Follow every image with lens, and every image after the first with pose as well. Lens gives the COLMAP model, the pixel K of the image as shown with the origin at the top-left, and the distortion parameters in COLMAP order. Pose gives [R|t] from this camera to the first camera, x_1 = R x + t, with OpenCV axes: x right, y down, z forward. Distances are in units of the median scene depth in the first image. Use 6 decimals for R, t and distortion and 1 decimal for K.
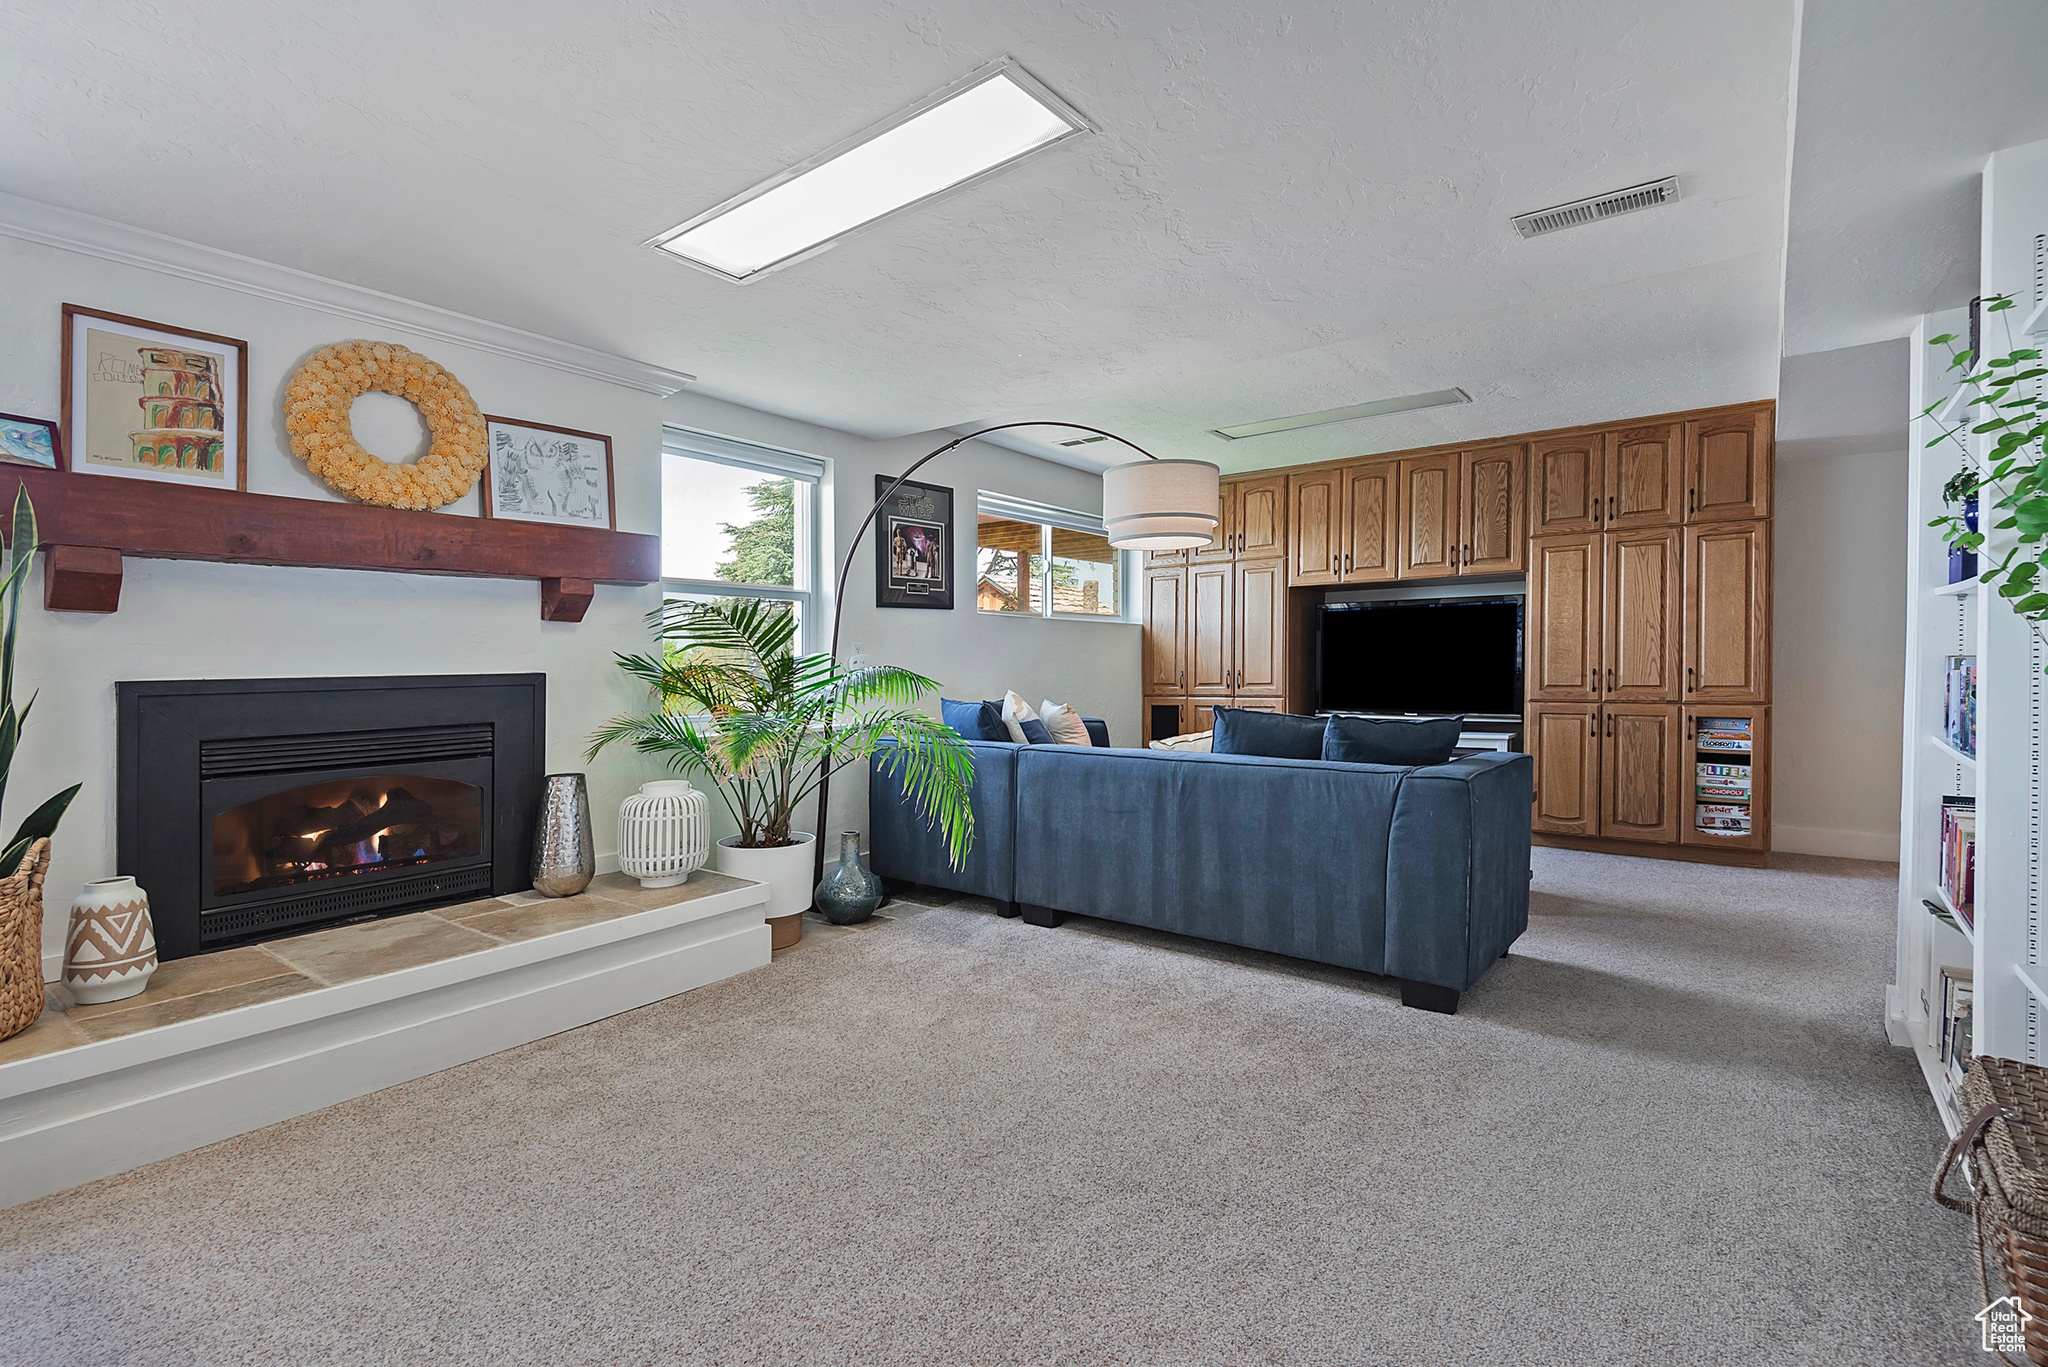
lens RADIAL K [[1024.7, 0, 1002.9], [0, 1024.7, 666.4], [0, 0, 1]] dist [0.036458, -0.035554]
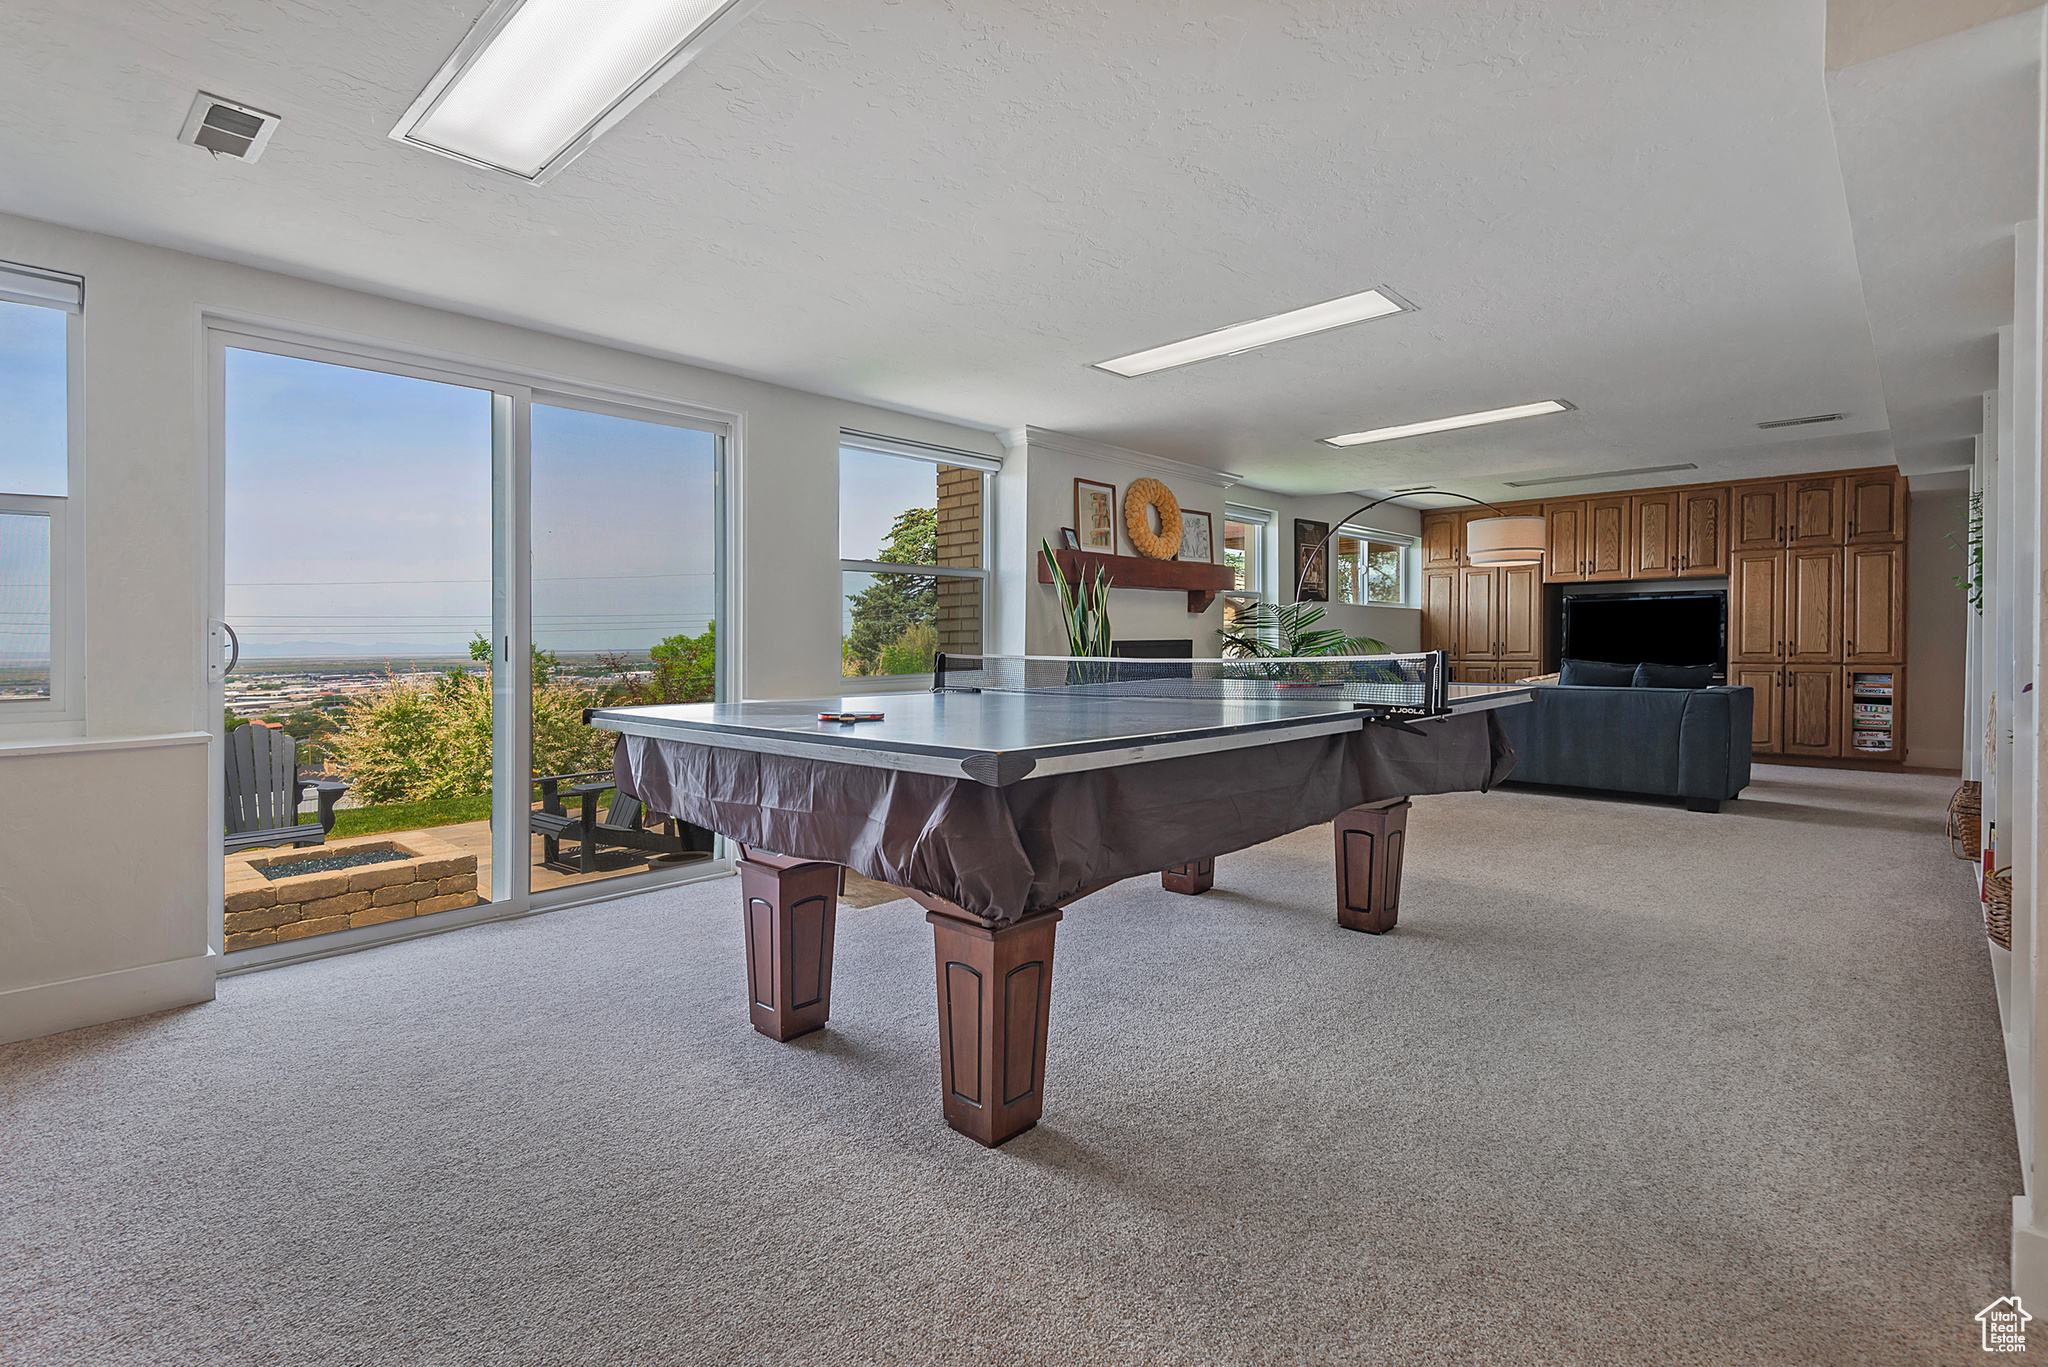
lens RADIAL K [[957.6, 0, 1049.0], [0, 957.6, 638.8], [0, 0, 1]] dist [0.030228, -0.021883]
pose [[0.994293, 0.002801, -0.106644, -0.335296], [-0.003056, 0.999993, -0.002224, 0.005493], [0.106637, 0.002537, 0.994295, -0.512762]]
